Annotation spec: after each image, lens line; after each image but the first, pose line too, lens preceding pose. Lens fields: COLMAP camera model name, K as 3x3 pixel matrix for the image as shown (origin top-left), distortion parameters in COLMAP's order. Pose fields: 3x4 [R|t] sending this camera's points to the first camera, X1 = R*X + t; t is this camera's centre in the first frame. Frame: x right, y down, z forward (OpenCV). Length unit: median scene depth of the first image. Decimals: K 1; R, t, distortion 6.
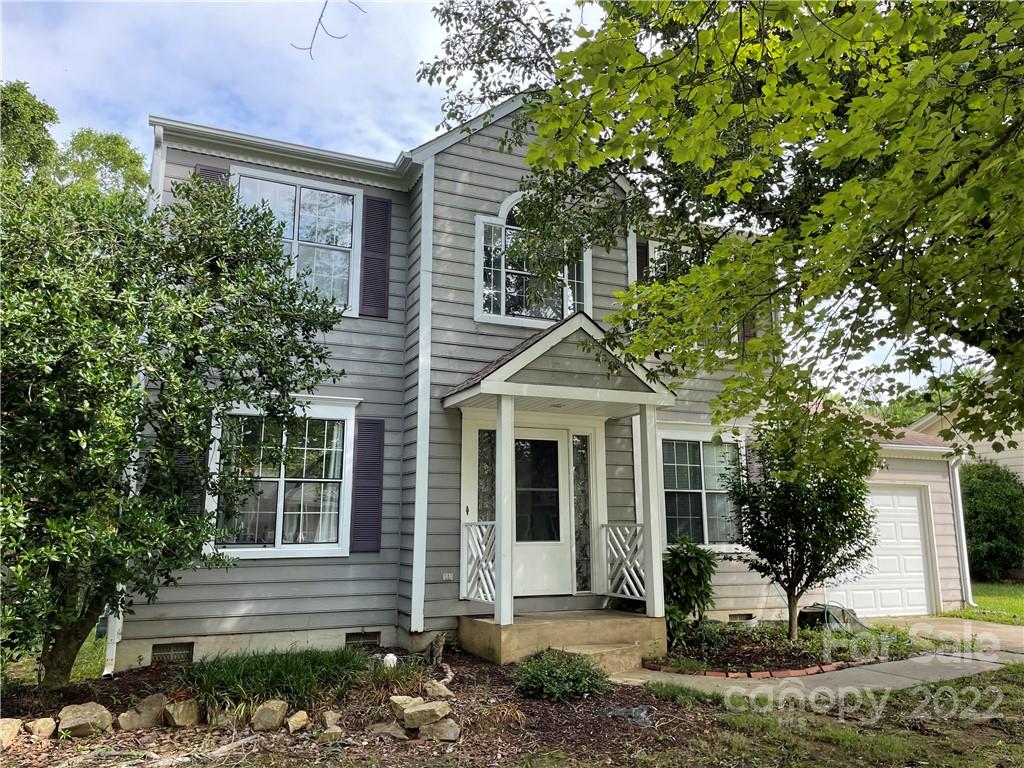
lens RADIAL K [[783.1, 0, 511.3], [0, 783.1, 379.6], [0, 0, 1]] dist [0.087372, -0.119724]
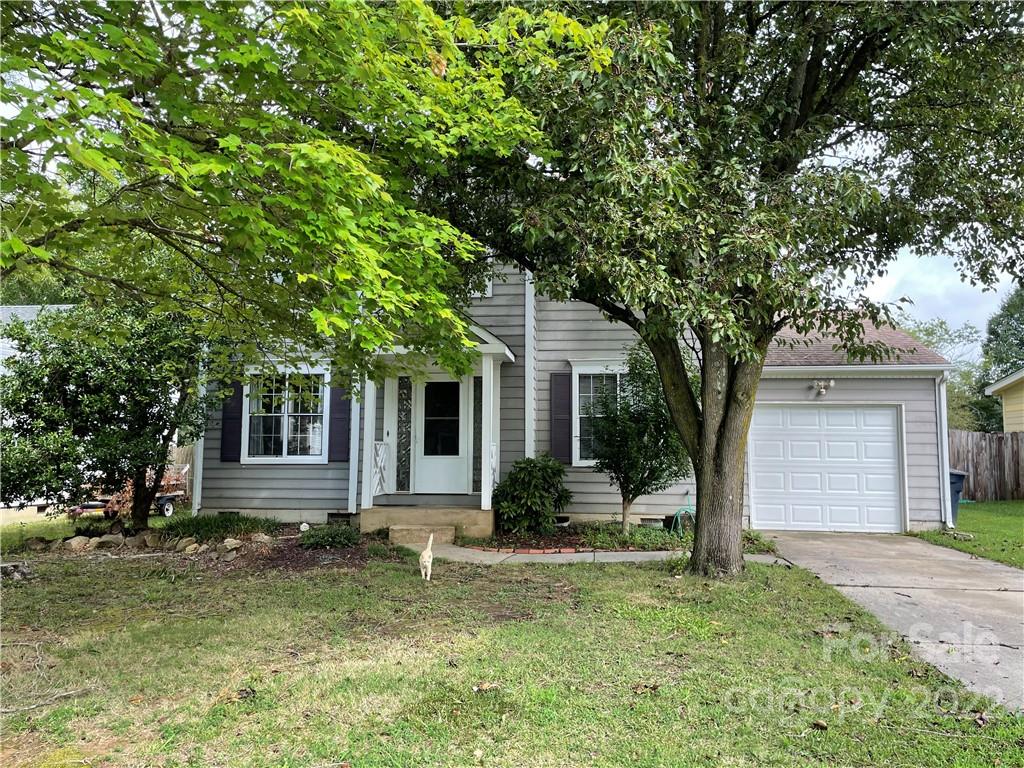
lens RADIAL K [[779.9, 0, 499.8], [0, 779.9, 389.1], [0, 0, 1]] dist [0.088802, -0.124643]
pose [[0.863841, -0.034511, -0.502582, 0.859187], [0.089046, 0.992402, 0.084906, -0.016683], [0.495833, -0.118098, 0.860350, -0.114133]]
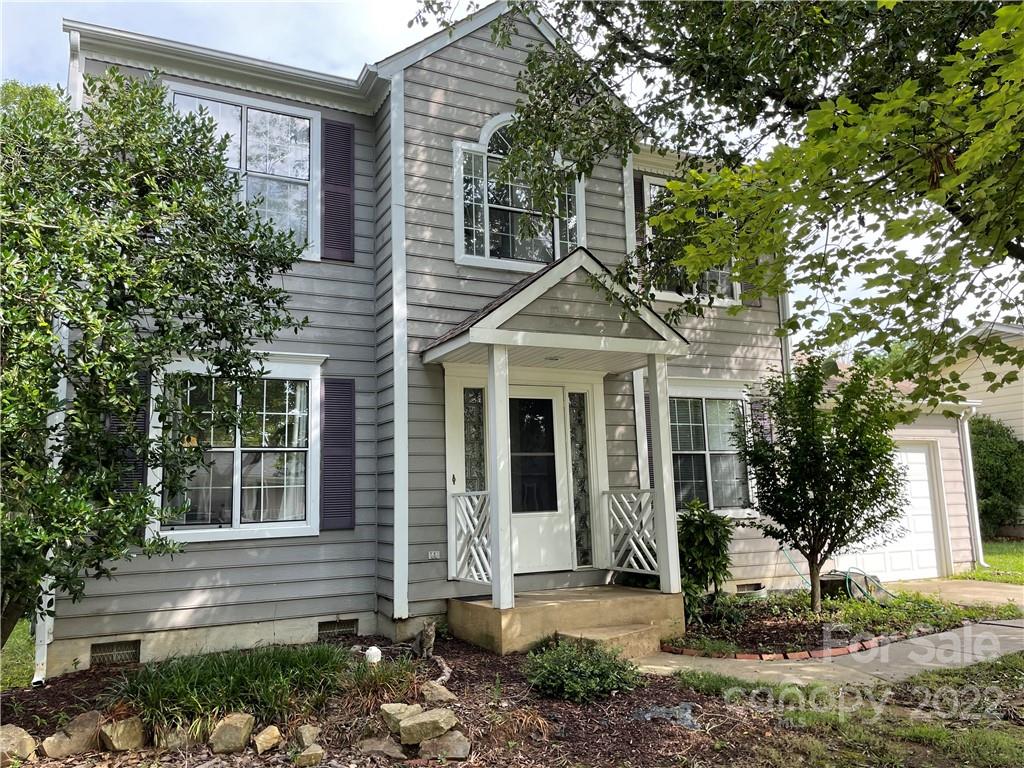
lens RADIAL K [[779.9, 0, 499.8], [0, 779.9, 389.1], [0, 0, 1]] dist [0.088802, -0.124643]
pose [[0.998977, -0.022235, 0.039380, -0.037784], [0.020398, 0.998713, 0.046440, 0.027081], [-0.040362, -0.045589, 0.998145, 0.135770]]
